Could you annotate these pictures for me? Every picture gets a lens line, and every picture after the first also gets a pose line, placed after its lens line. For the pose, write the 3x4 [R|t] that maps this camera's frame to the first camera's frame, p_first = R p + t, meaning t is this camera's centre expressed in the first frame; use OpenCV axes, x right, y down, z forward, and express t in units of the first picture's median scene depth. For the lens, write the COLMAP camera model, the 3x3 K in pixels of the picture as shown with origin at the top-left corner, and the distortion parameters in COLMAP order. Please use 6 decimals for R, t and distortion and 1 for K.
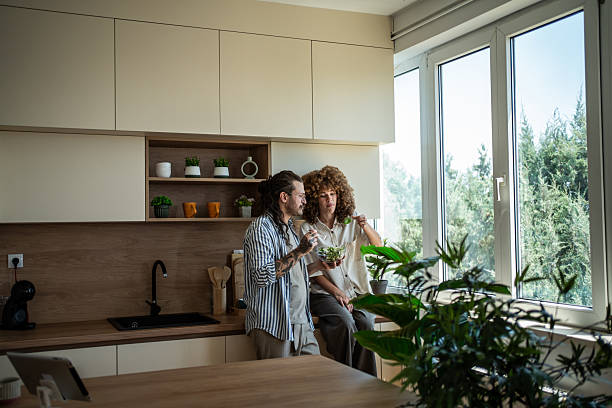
lens RADIAL K [[673.9, 0, 304.3], [0, 673.9, 209.1], [0, 0, 1]] dist [0.007449, 0.000000]
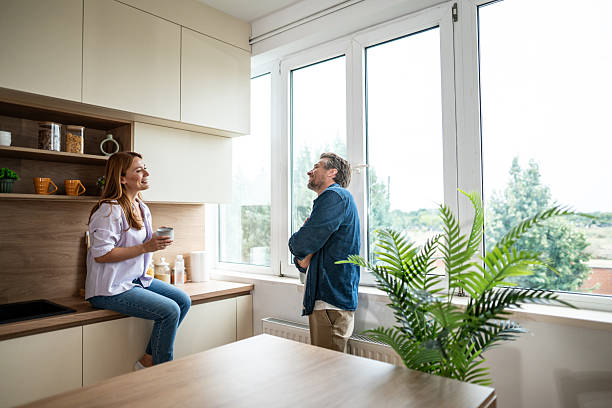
lens RADIAL K [[424.9, 0, 306.4], [0, 424.9, 208.2], [0, 0, 1]] dist [-0.032615, 0.019401]
pose [[0.907011, 0.019688, 0.420646, -0.080817], [-0.018971, 0.999803, -0.005891, 0.026655], [-0.420679, -0.002637, 0.907206, 0.345386]]
